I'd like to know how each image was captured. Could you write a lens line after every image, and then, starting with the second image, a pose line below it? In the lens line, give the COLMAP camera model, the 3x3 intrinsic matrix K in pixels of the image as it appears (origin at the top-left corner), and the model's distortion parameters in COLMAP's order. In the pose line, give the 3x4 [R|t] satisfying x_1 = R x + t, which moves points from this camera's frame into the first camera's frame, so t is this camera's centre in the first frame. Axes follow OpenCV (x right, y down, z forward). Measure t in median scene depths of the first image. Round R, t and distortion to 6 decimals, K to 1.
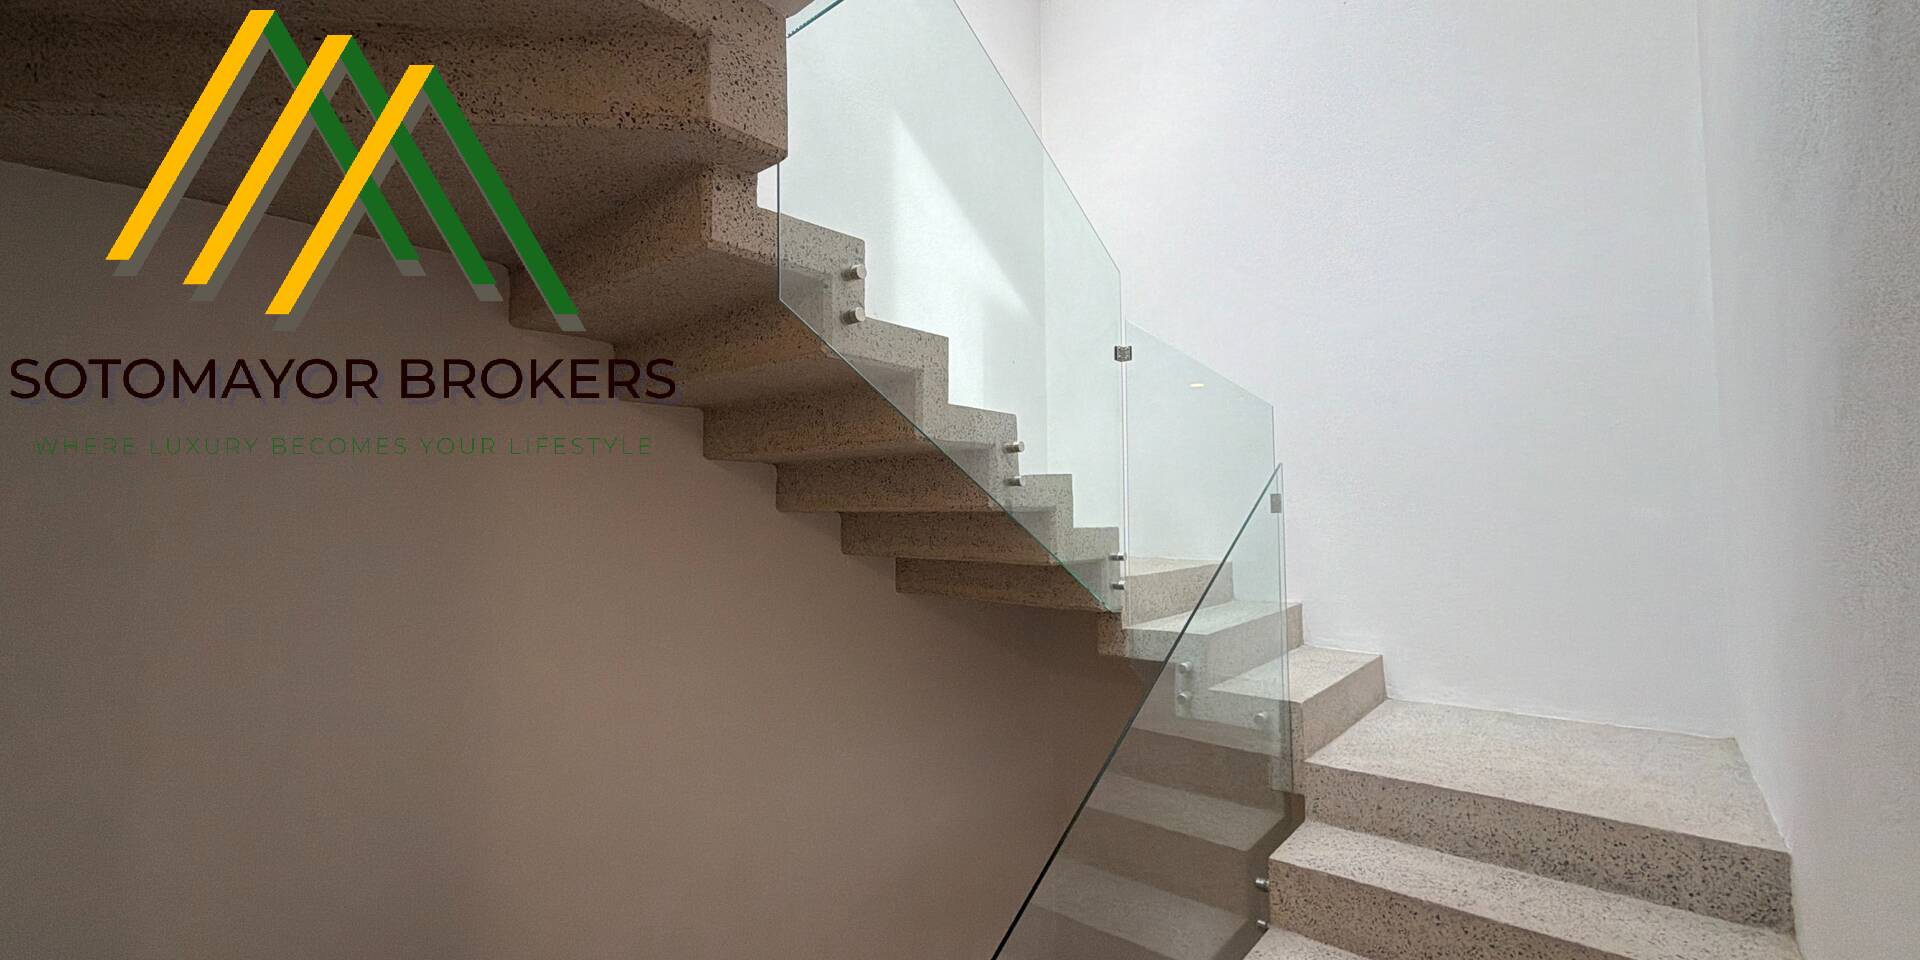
lens RADIAL K [[768.5, 0, 960.0], [0, 768.5, 480.0], [0, 0, 1]] dist [0.002060, 0.000179]
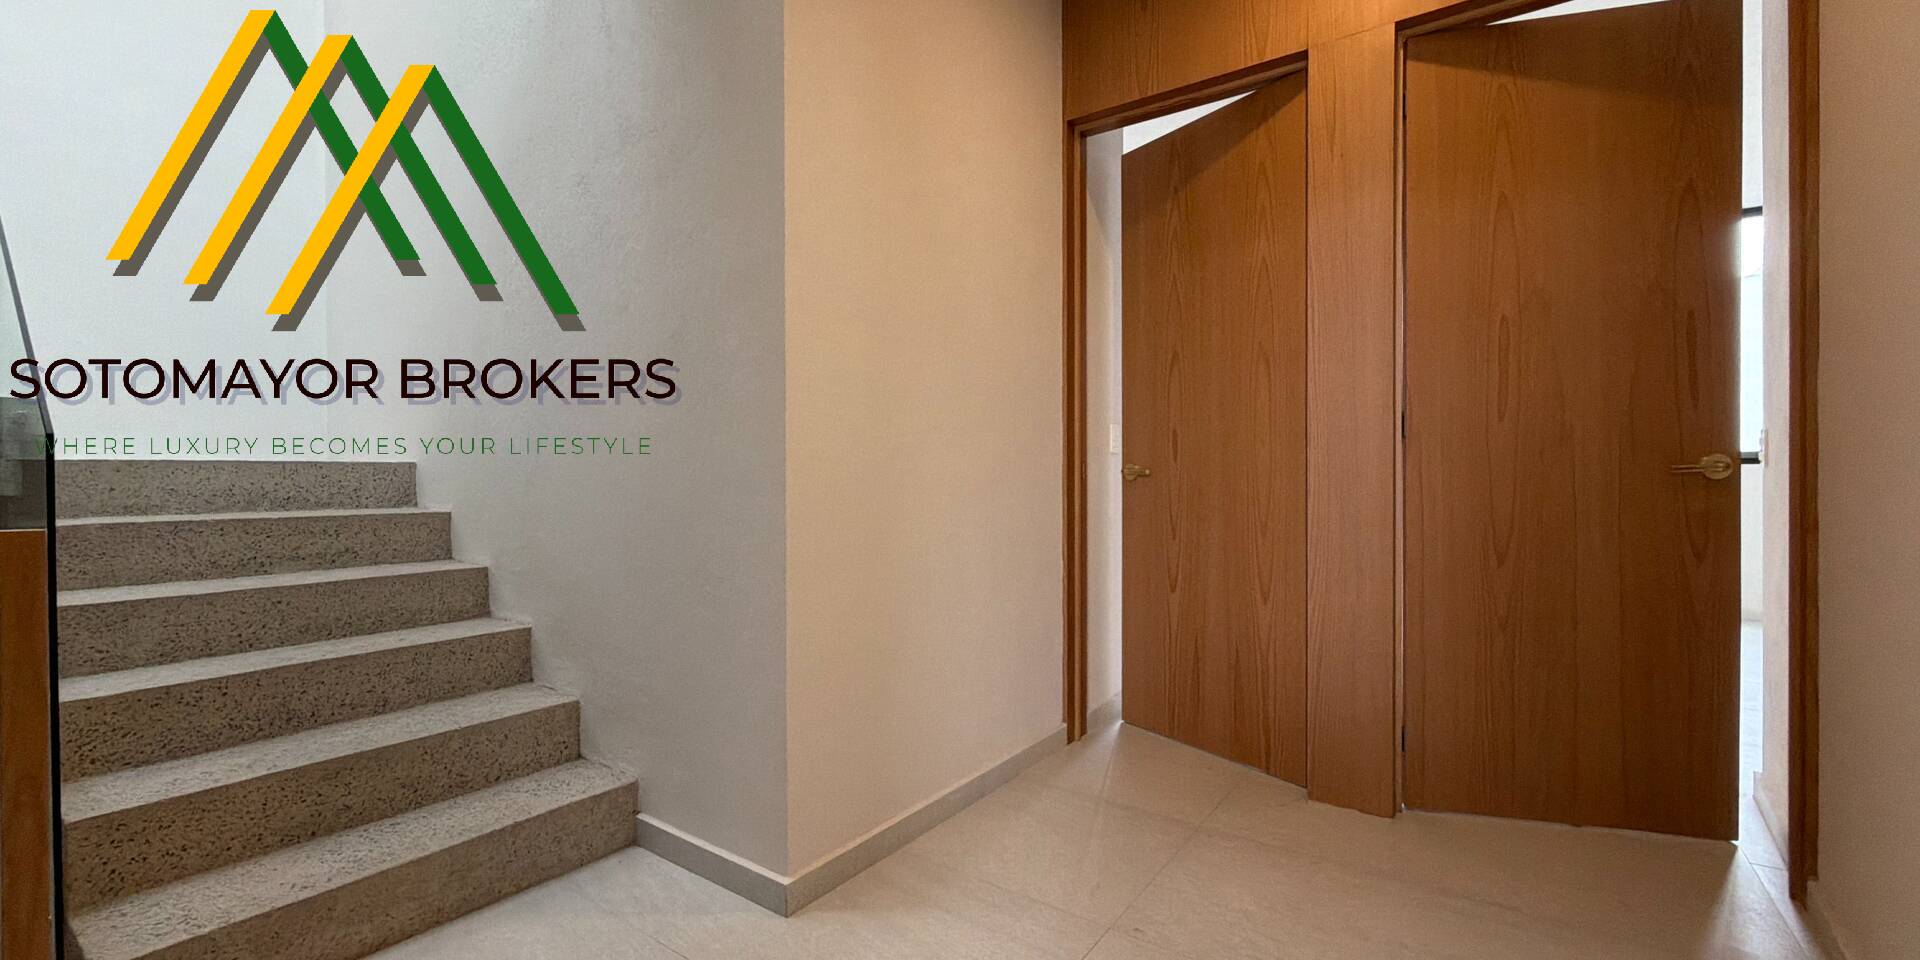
lens RADIAL K [[768.5, 0, 960.0], [0, 768.5, 480.0], [0, 0, 1]] dist [0.002060, 0.000179]
pose [[-0.087533, -0.003518, 0.996155, -0.725506], [-0.034903, 0.999391, 0.000463, 0.435060], [-0.995550, -0.034728, -0.087603, -0.087080]]
